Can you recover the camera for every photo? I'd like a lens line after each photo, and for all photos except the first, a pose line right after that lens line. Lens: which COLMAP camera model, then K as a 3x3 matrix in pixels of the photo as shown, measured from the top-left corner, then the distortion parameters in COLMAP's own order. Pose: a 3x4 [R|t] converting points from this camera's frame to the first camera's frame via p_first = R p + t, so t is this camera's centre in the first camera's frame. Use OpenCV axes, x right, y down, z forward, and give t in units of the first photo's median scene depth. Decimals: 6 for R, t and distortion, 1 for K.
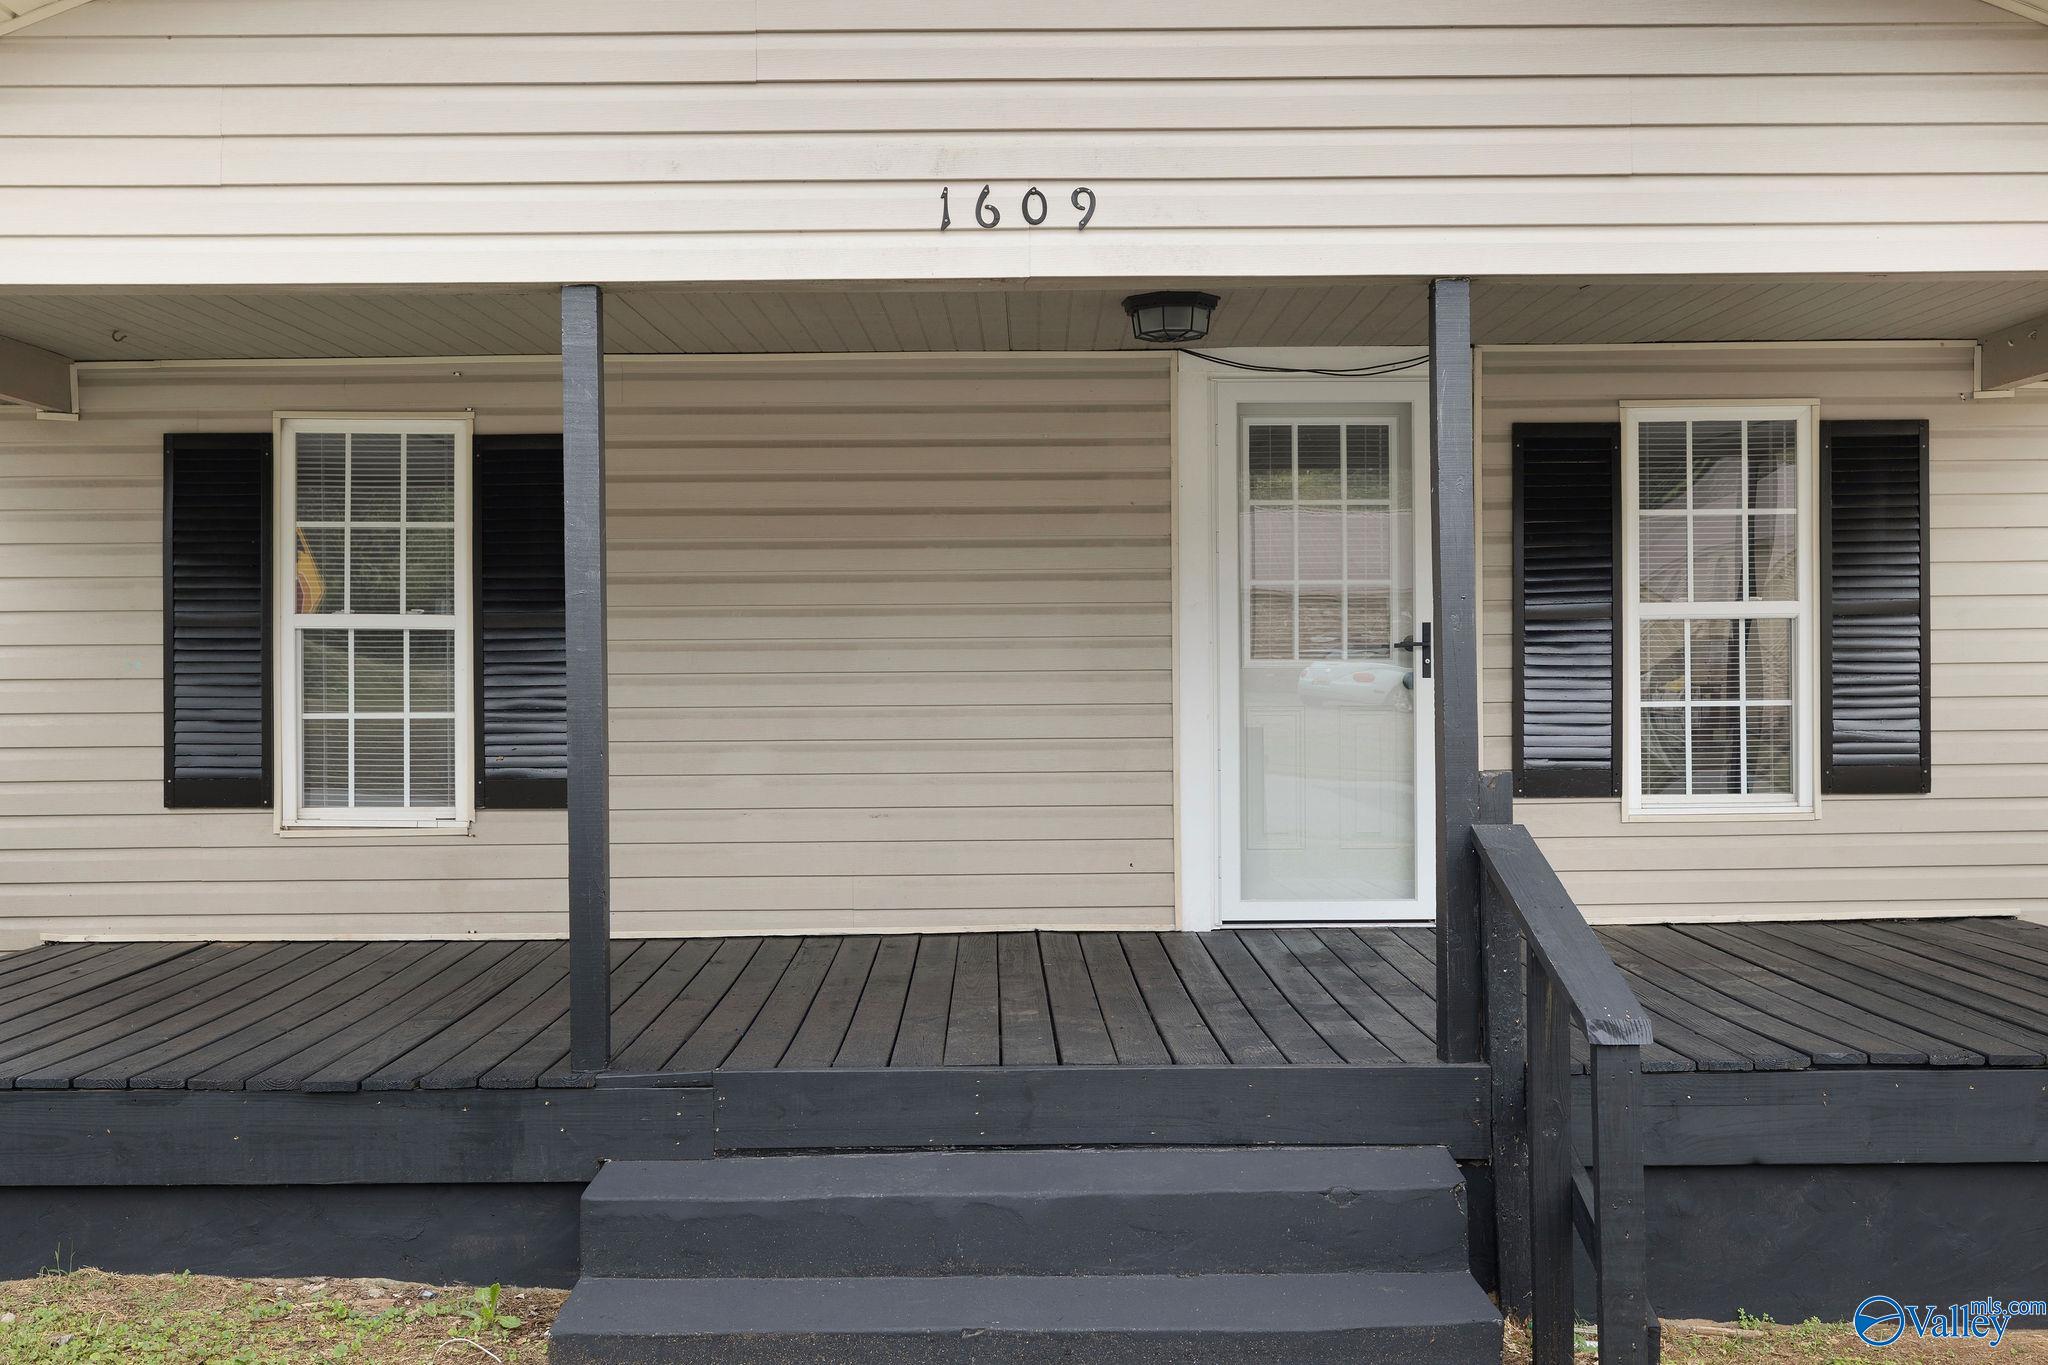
lens RADIAL K [[2018.7, 0, 1024.0], [0, 2018.7, 682.5], [0, 0, 1]] dist [0.001766, -0.003113]
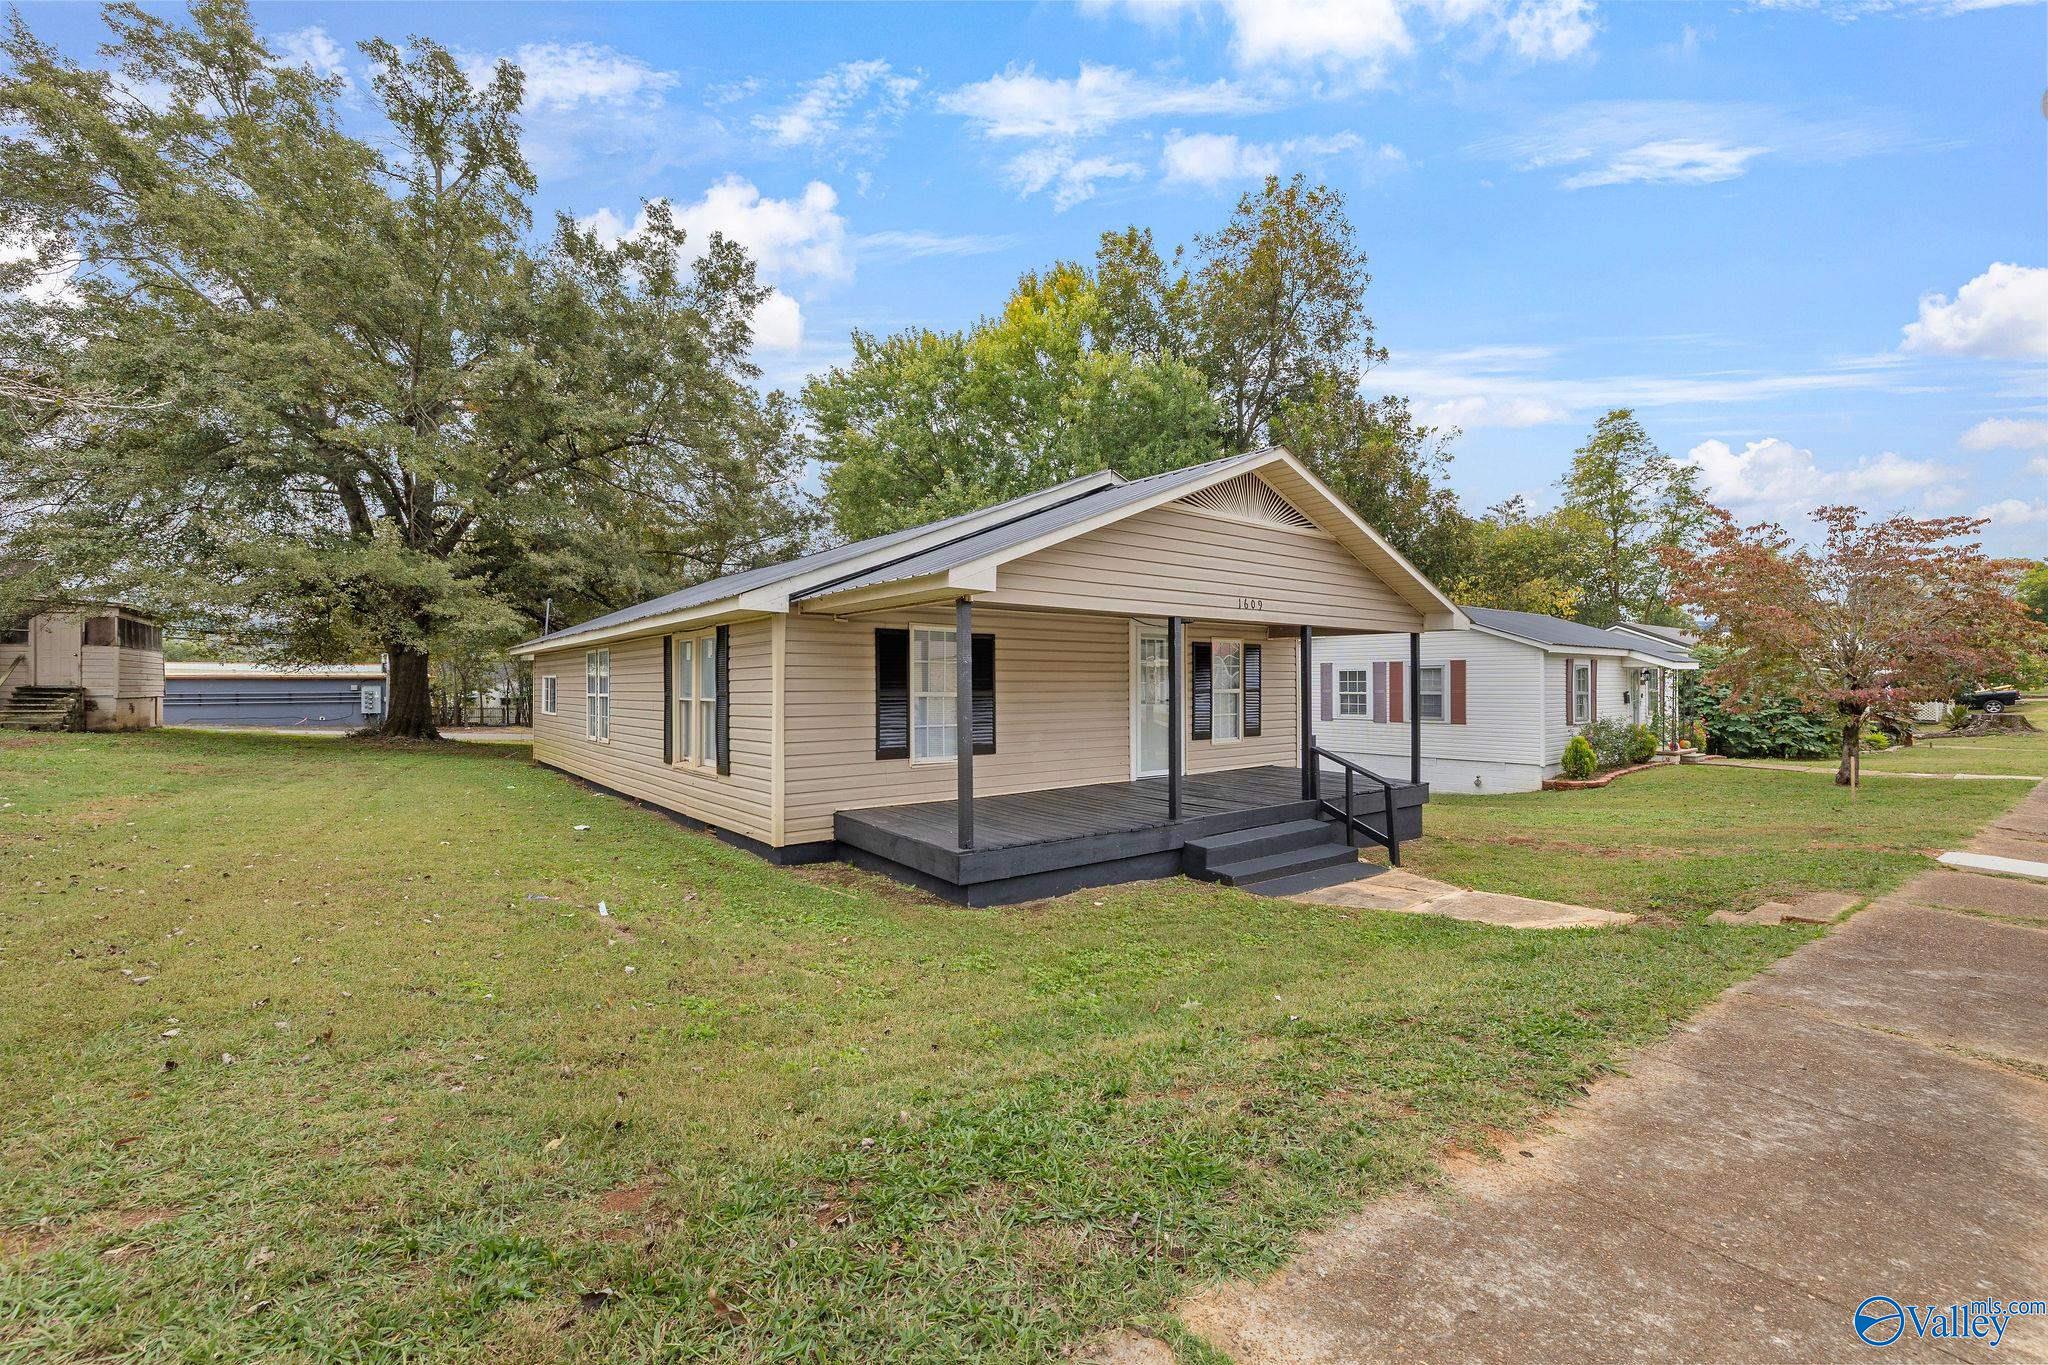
lens RADIAL K [[871.1, 0, 1017.8], [0, 871.1, 686.5], [0, 0, 1]] dist [0.000384, 0.000457]
pose [[0.793637, 0.004354, 0.608376, -1.015367], [-0.004390, 0.999989, -0.001430, -0.040782], [-0.608376, -0.001536, 0.793648, -0.094749]]
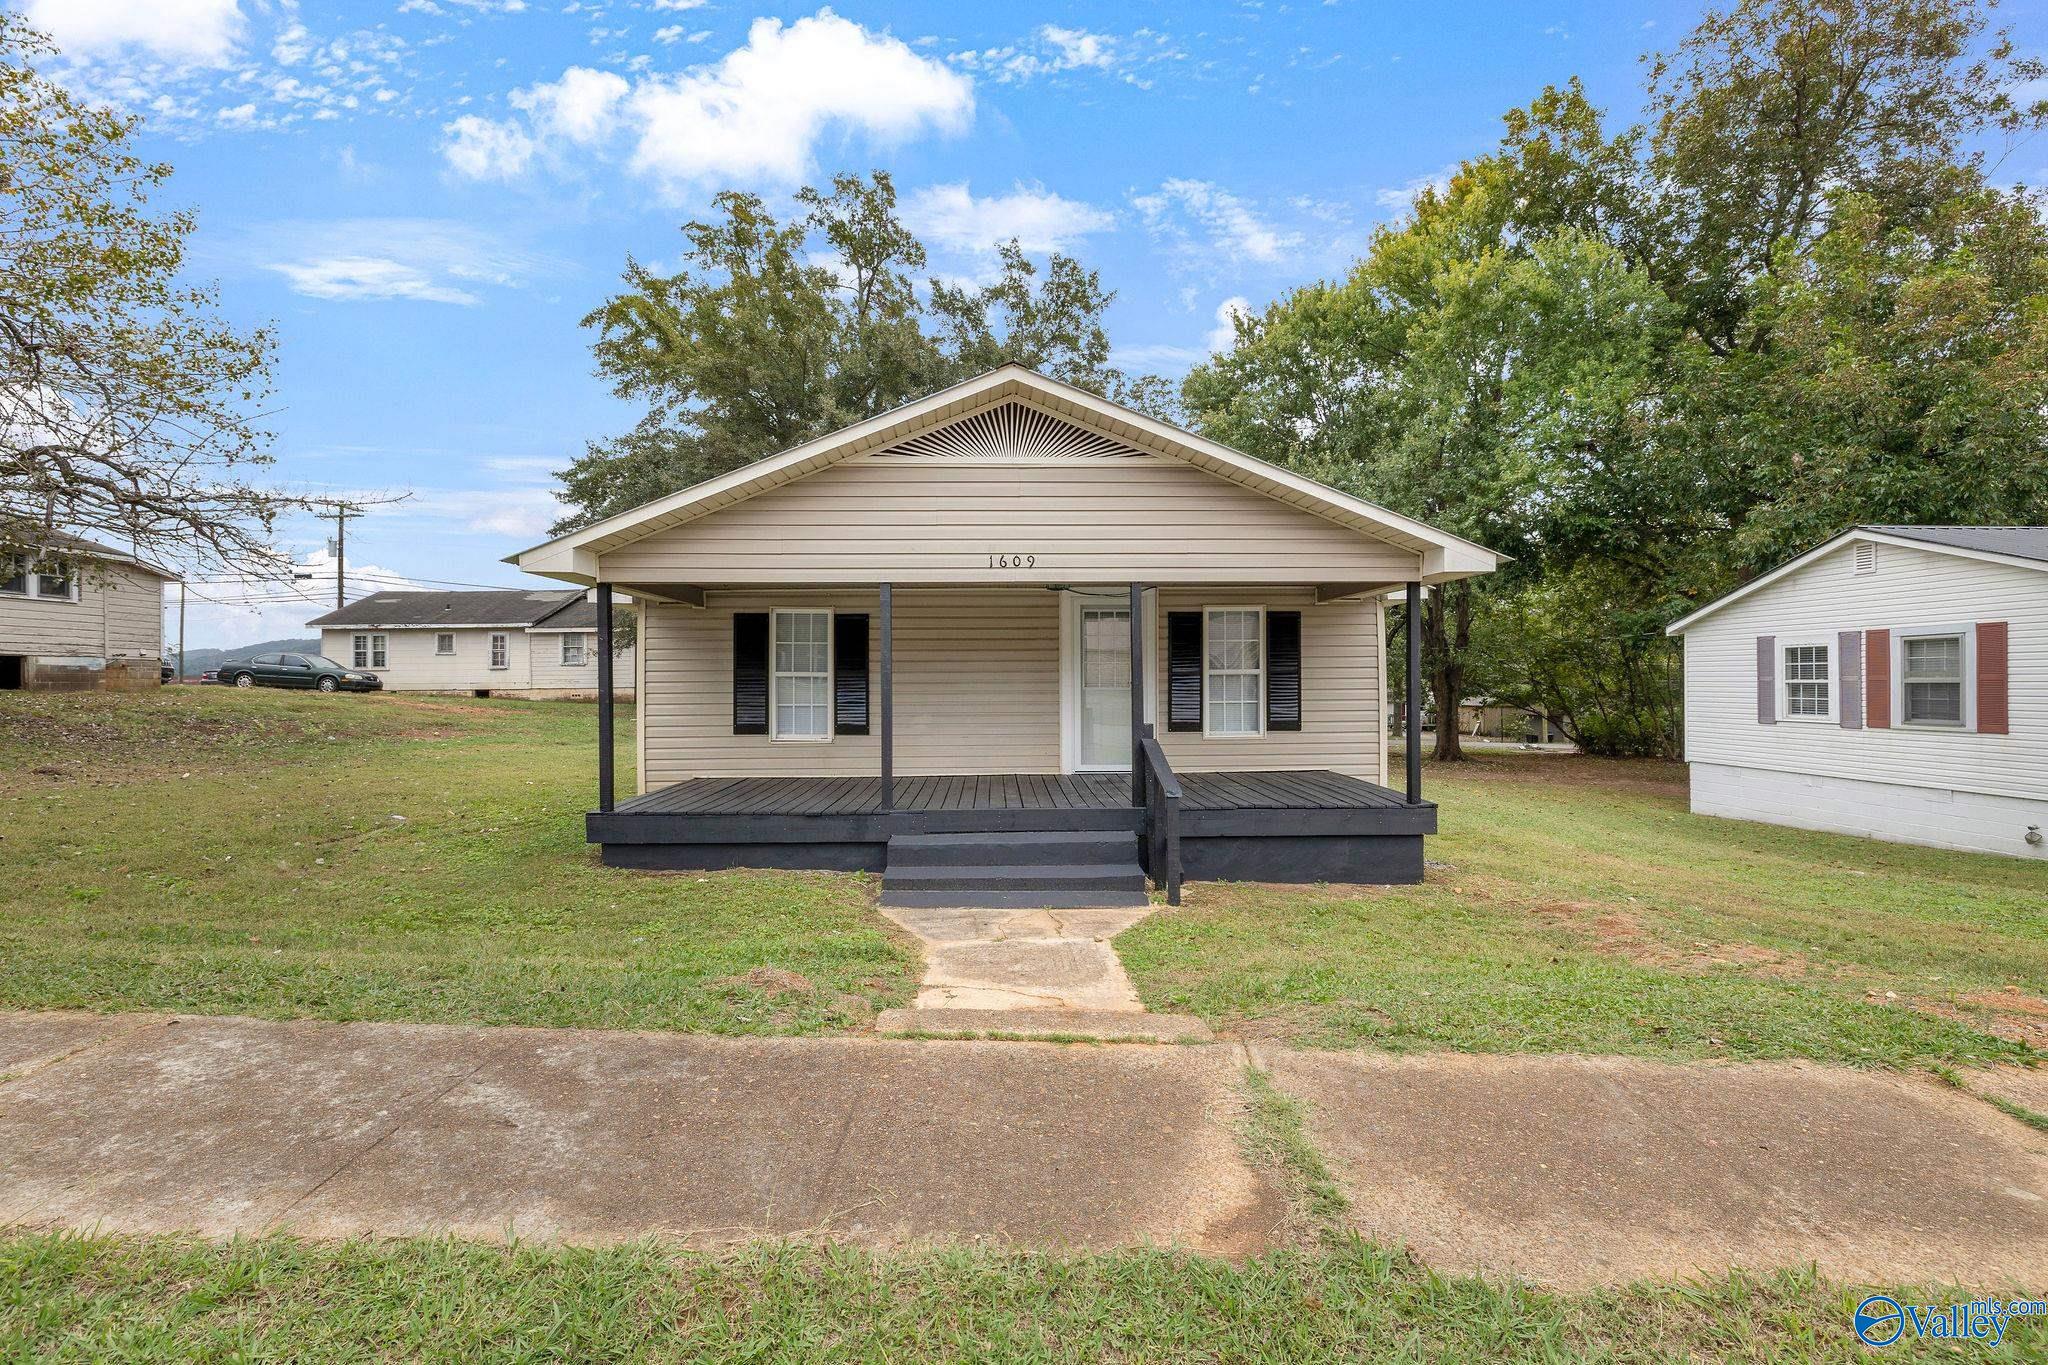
lens RADIAL K [[871.1, 0, 1017.8], [0, 871.1, 686.5], [0, 0, 1]] dist [0.000384, 0.000457]
pose [[0.999917, 0.002825, 0.012598, -0.007530], [-0.002869, 0.999990, 0.003469, -0.017123], [-0.012589, -0.003504, 0.999915, -0.340654]]
